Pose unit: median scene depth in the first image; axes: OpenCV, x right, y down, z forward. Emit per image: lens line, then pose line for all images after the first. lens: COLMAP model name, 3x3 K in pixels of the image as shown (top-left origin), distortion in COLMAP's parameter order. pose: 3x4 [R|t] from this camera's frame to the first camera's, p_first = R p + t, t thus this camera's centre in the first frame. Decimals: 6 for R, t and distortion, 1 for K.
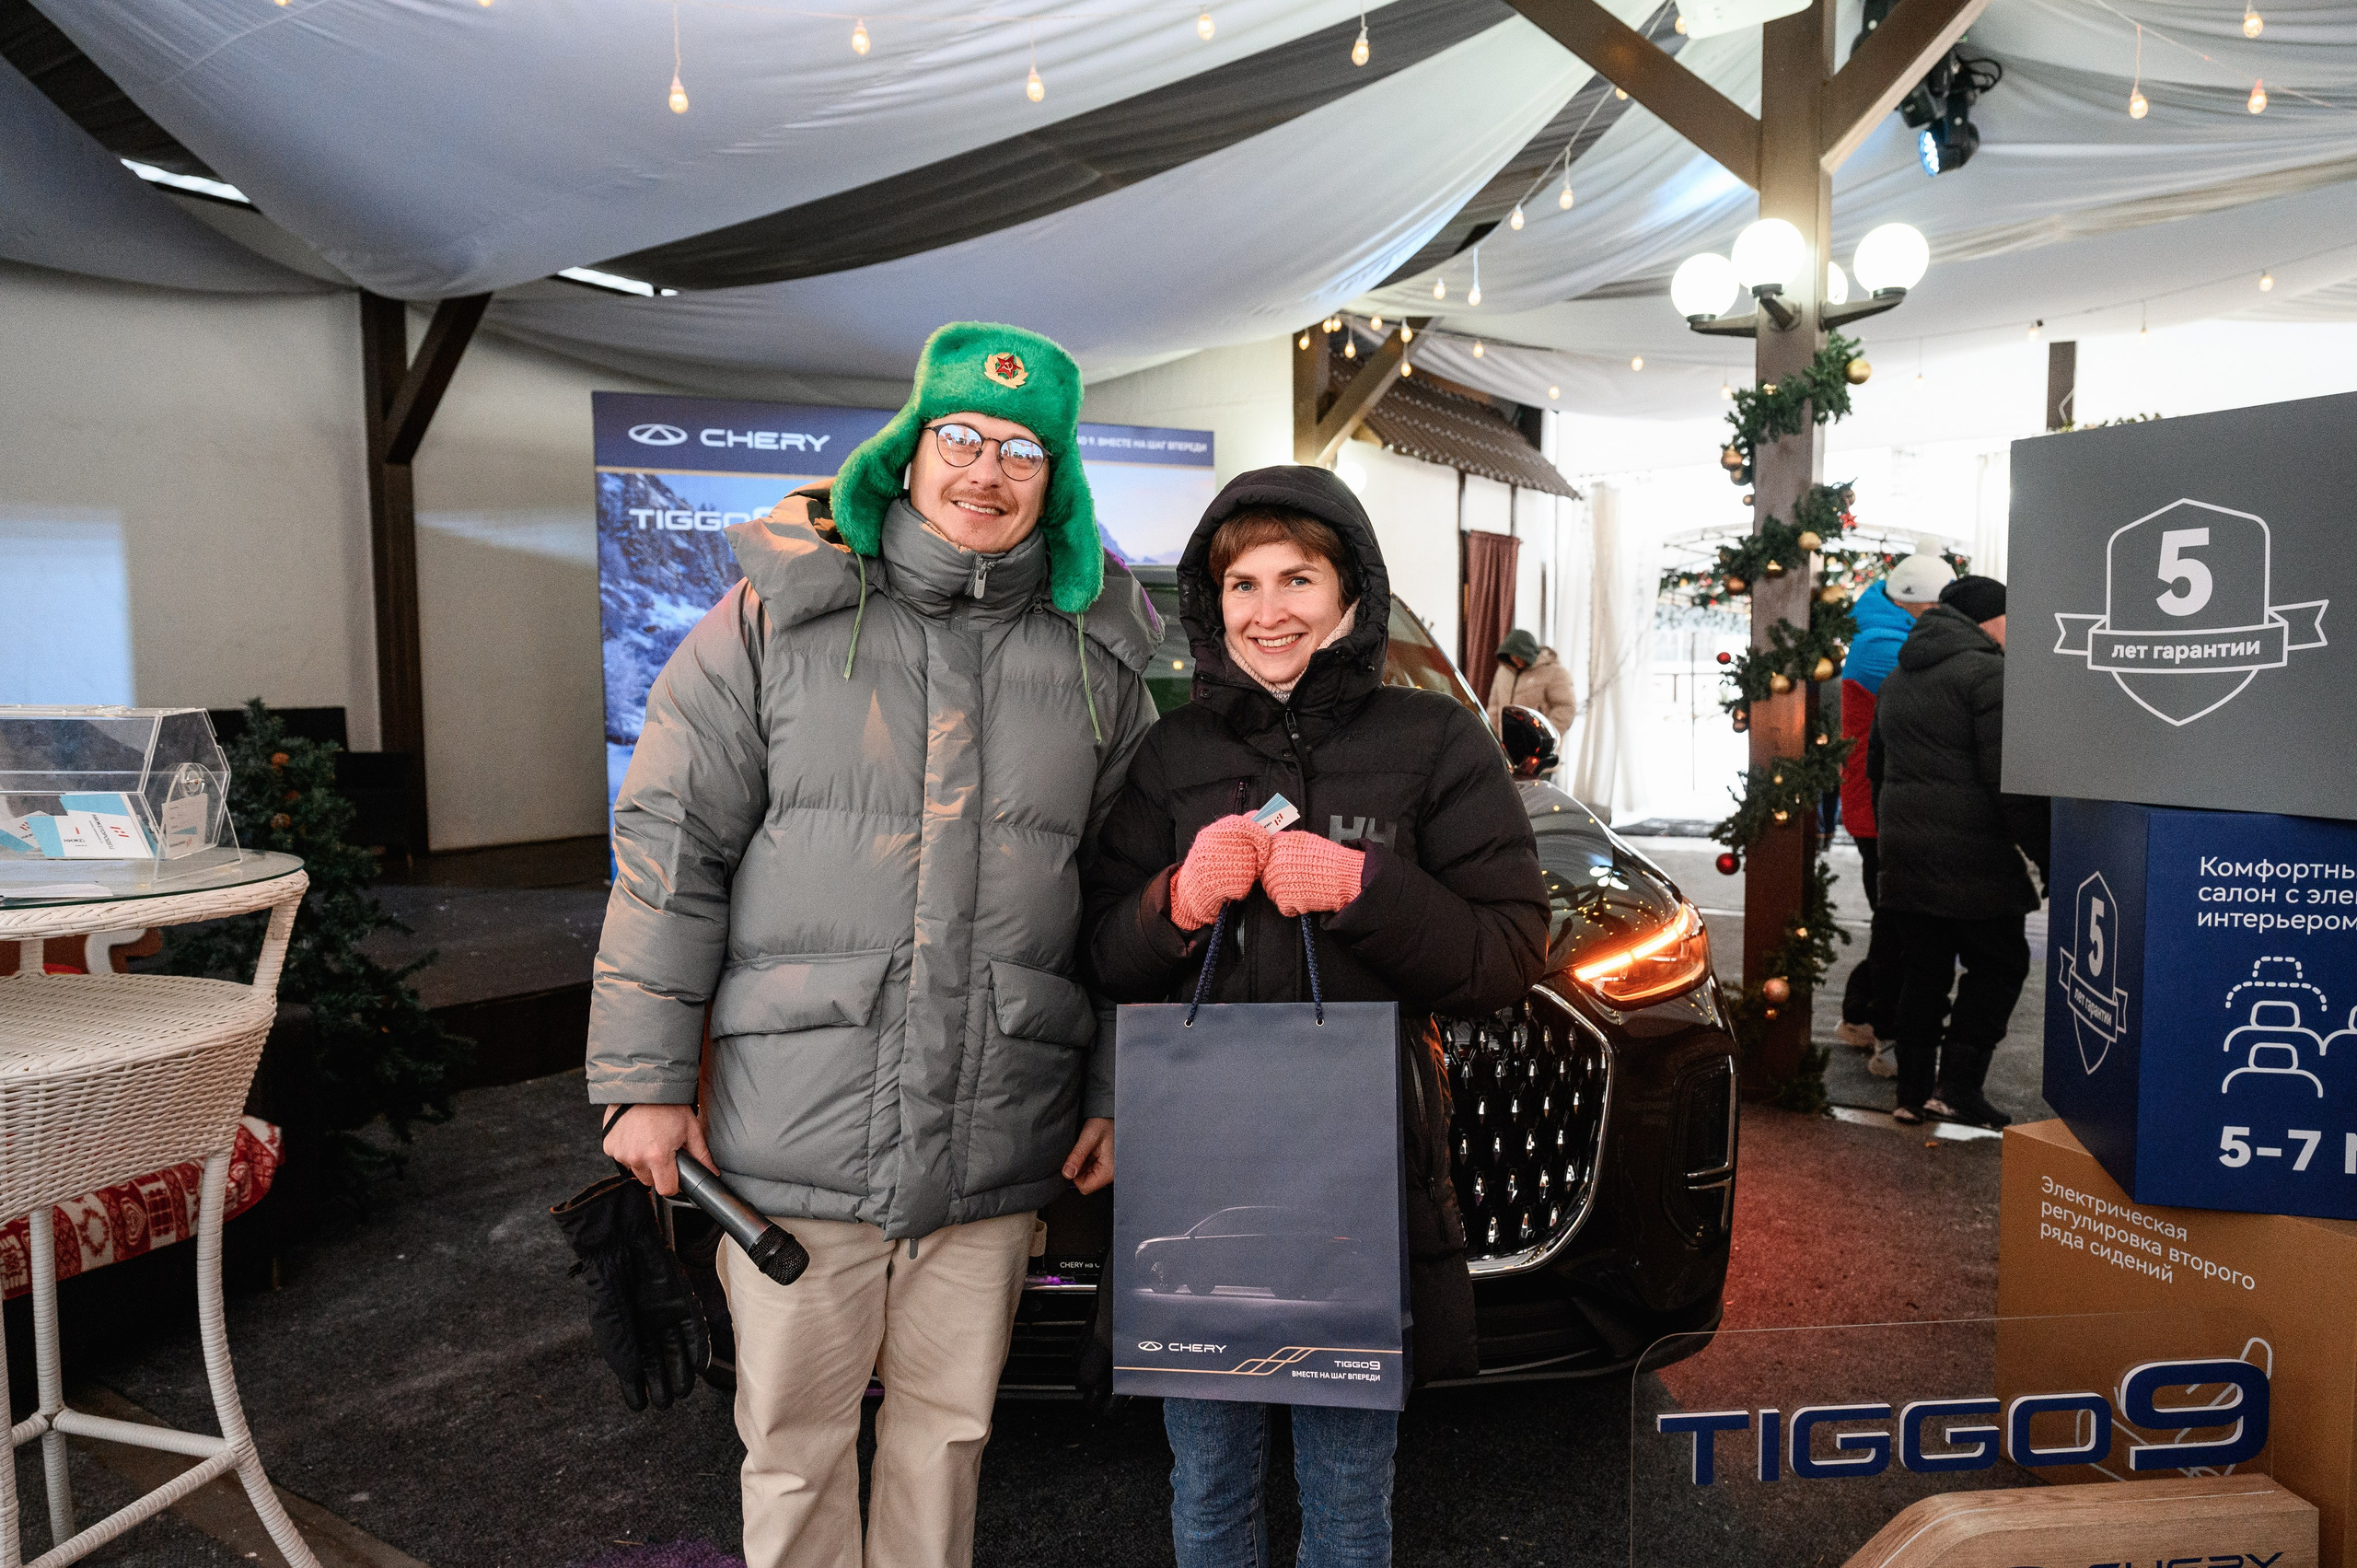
lens RADIAL K [[1582.3, 0, 1181.9], [0, 1582.3, 797.1], [0, 0, 1]] dist [-0.000005, 0.002330]
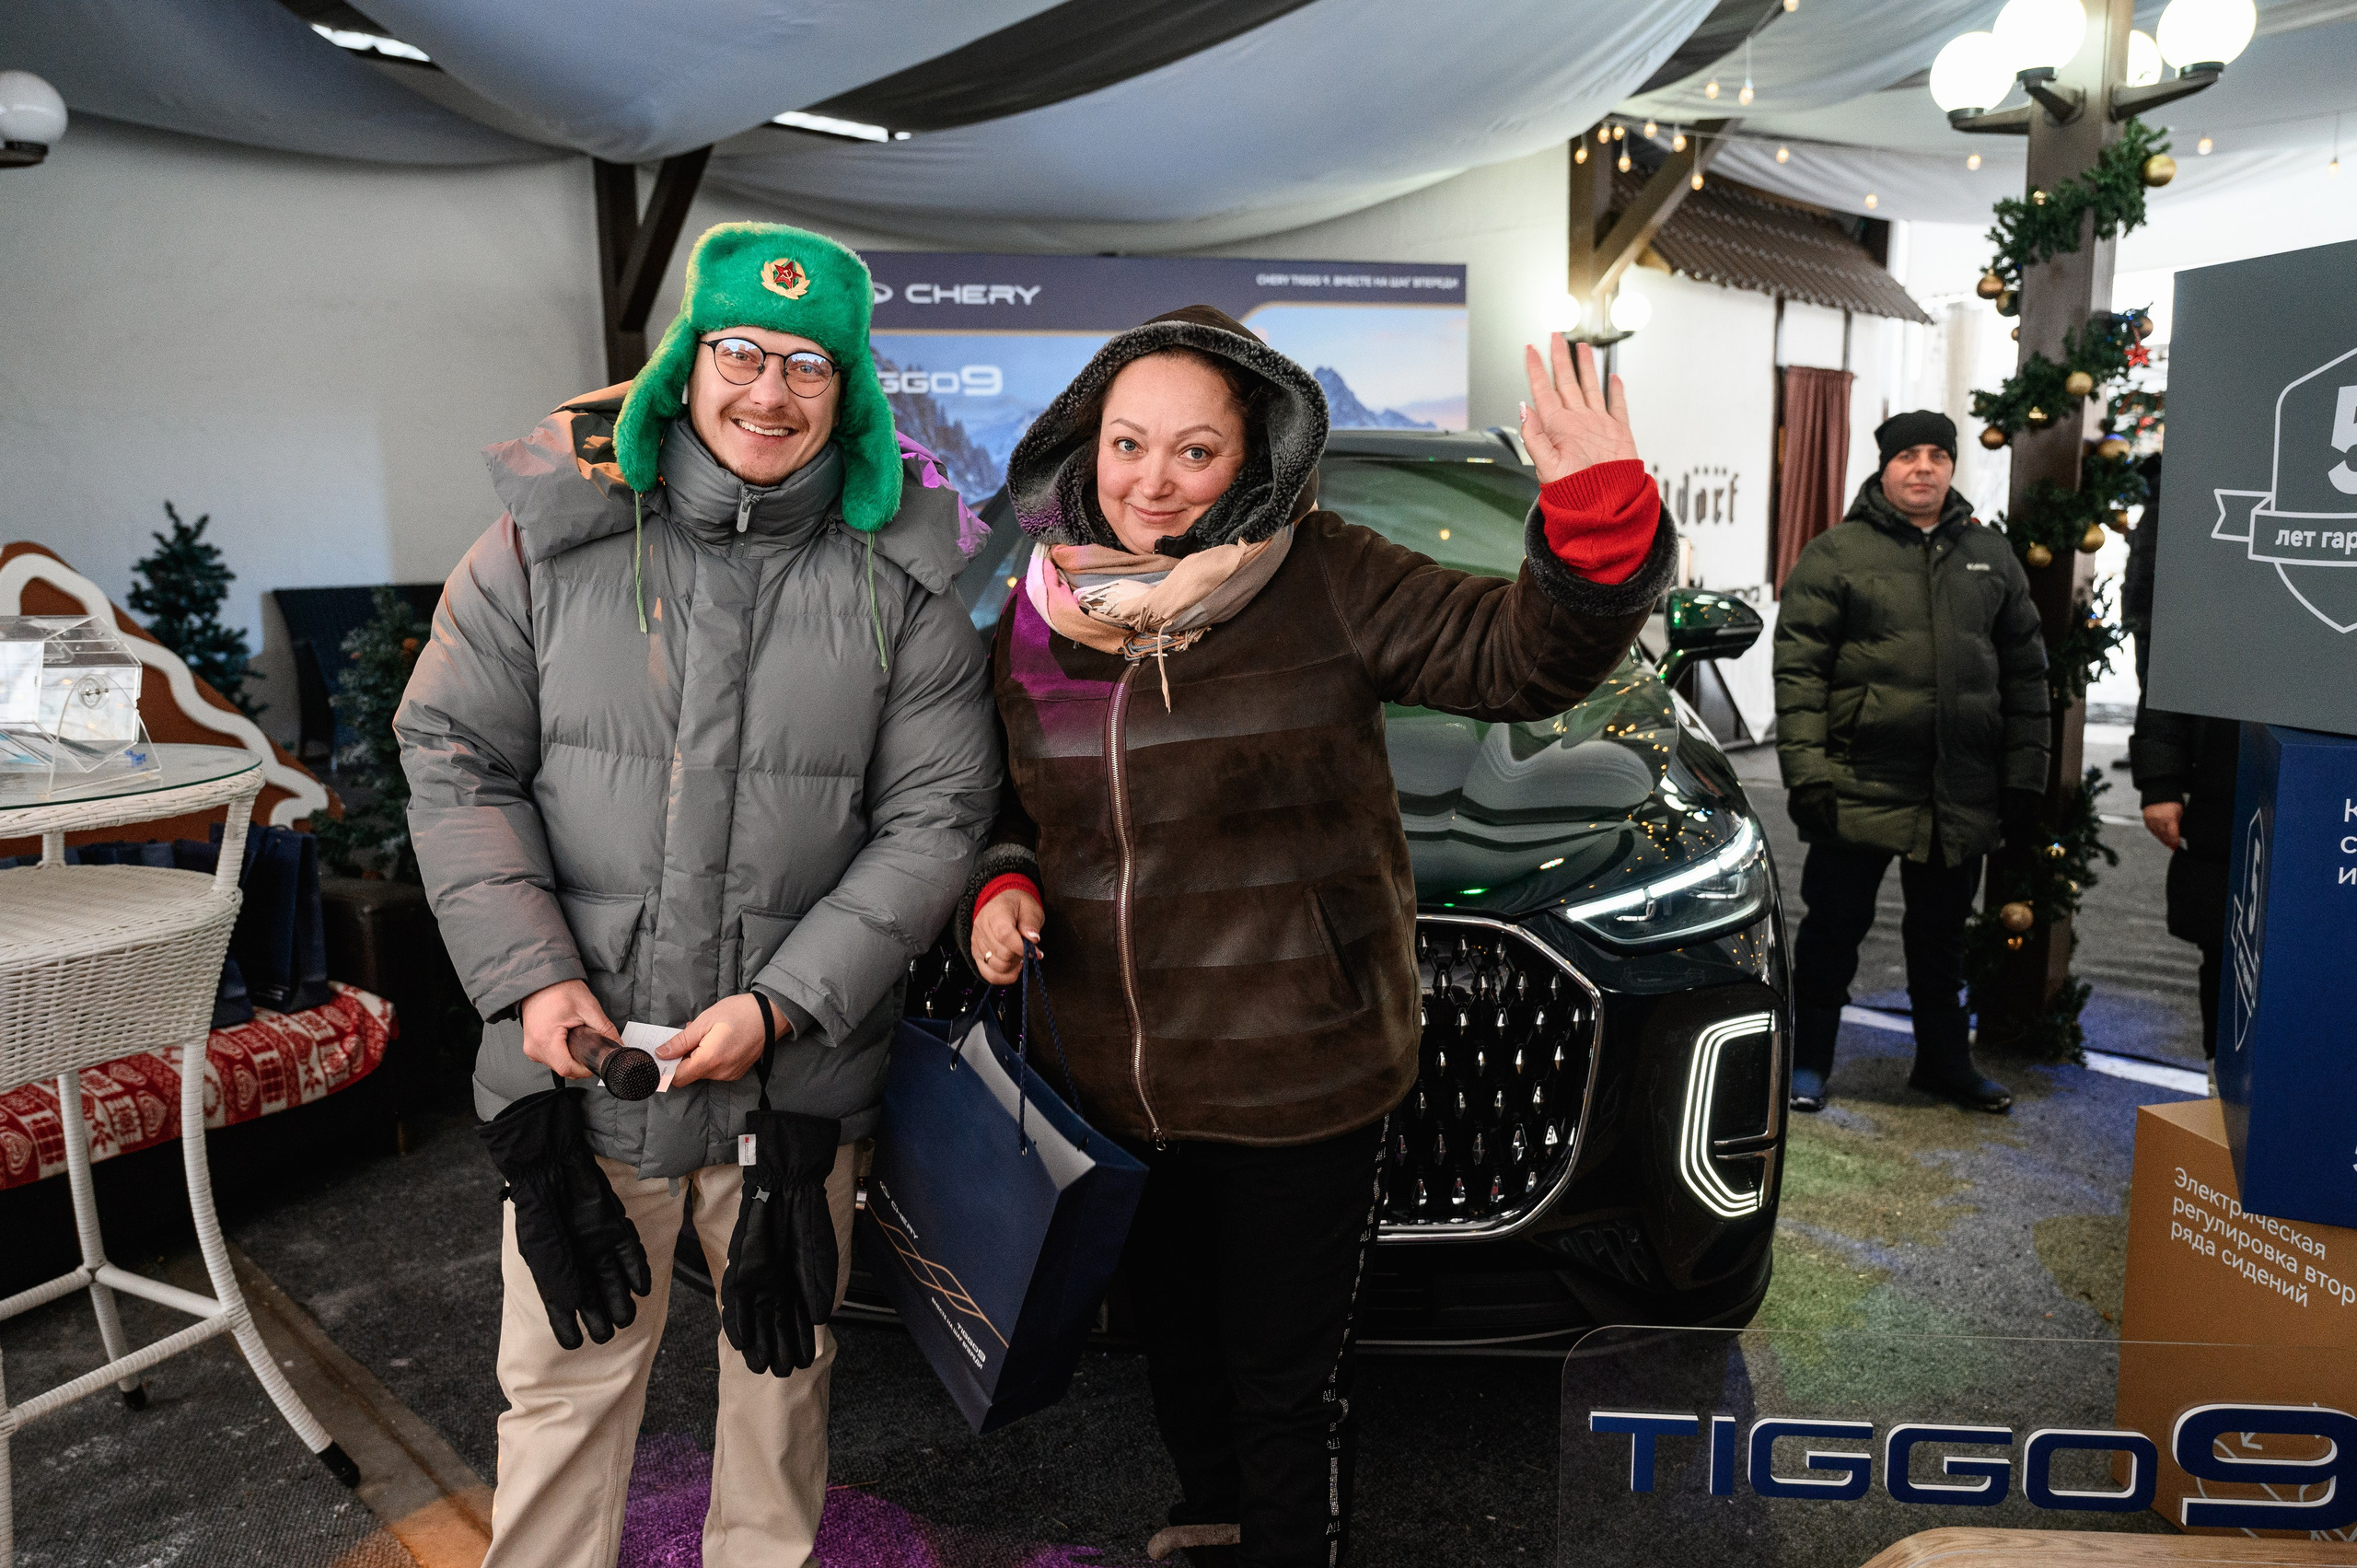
lens RADIAL K [[1690.4, 0, 1183.6], [0, 1690.4, 798.3], [0, 0, 1]] dist [-0.004248, 0.000488]
pose [[0.980073, 0.021984, -0.197417, 0.111975], [-0.005826, 0.996611, 0.082057, -0.014123], [0.198551, -0.079271, 0.976879, 0.021463]]
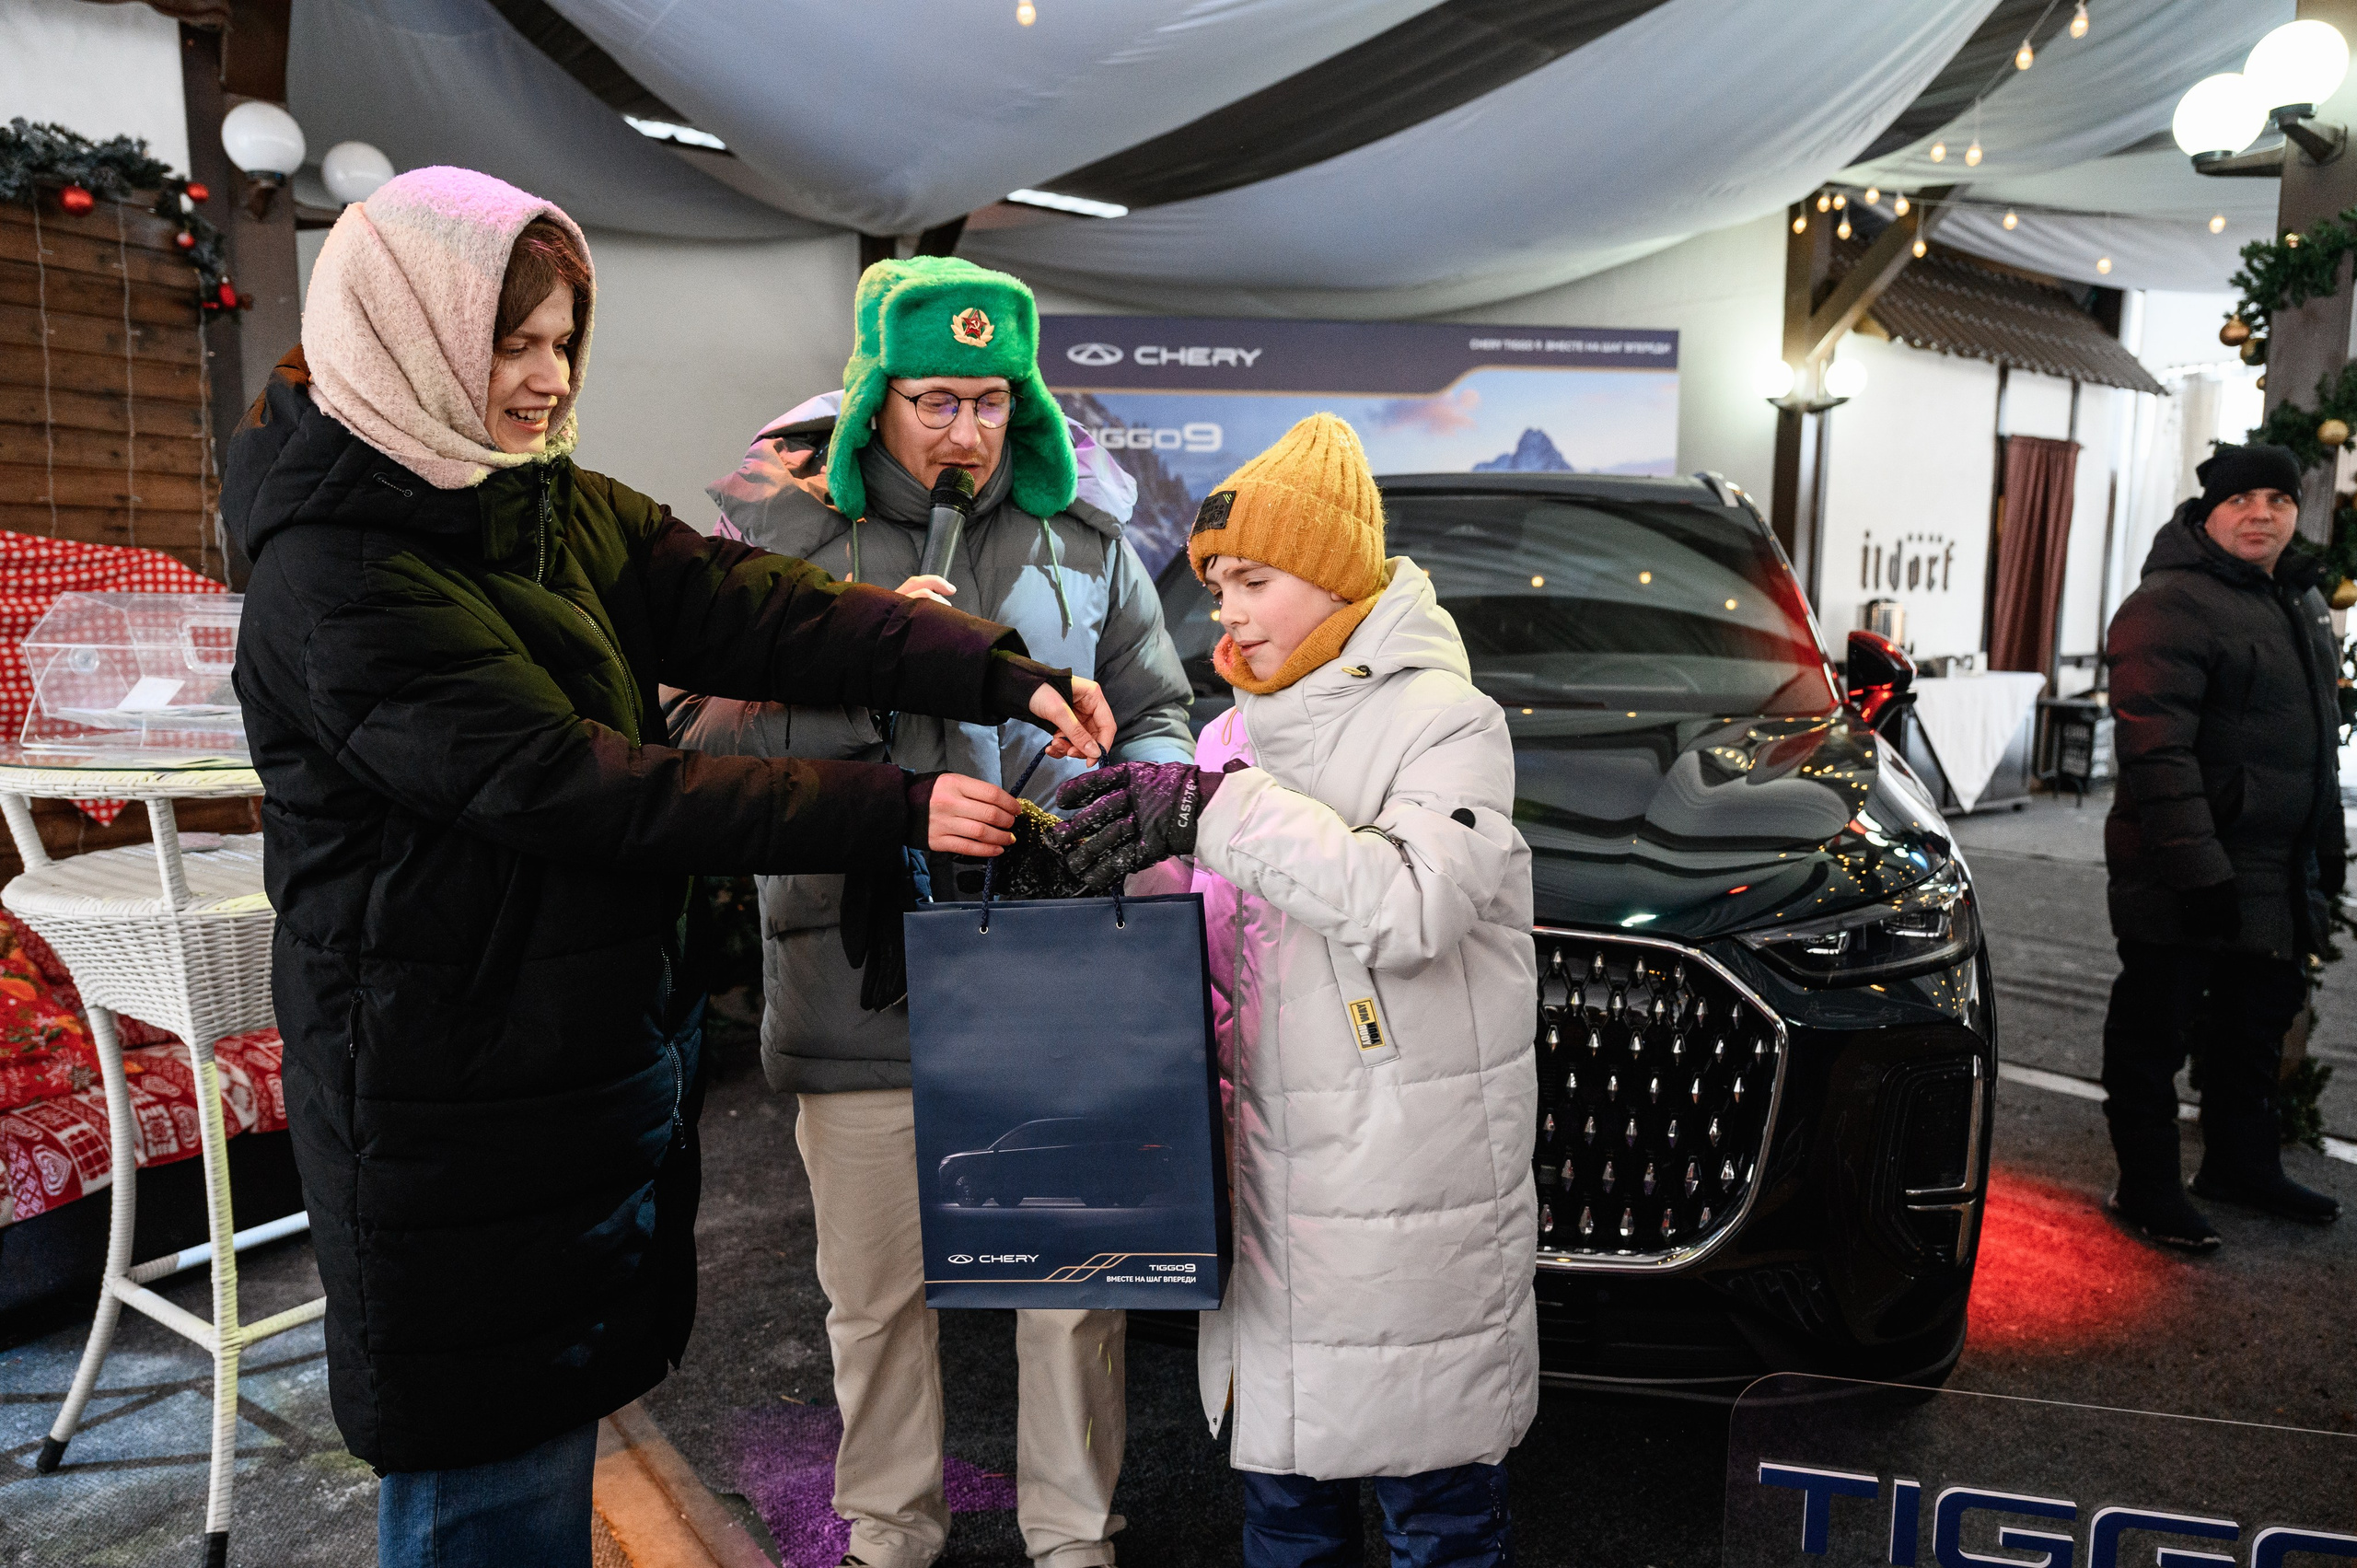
lens RADIAL K [[1600.4, 0, 1181.0], [0, 1600.4, 798.2], [0, 0, 1]] dist [0.000515, -0.000524]
pose [[0.944980, 0.052768, -0.322843, 0.116232], [-0.037508, 0.997873, 0.053313, 0.000559], [0.324970, -0.038270, 0.944950, 0.044899]]
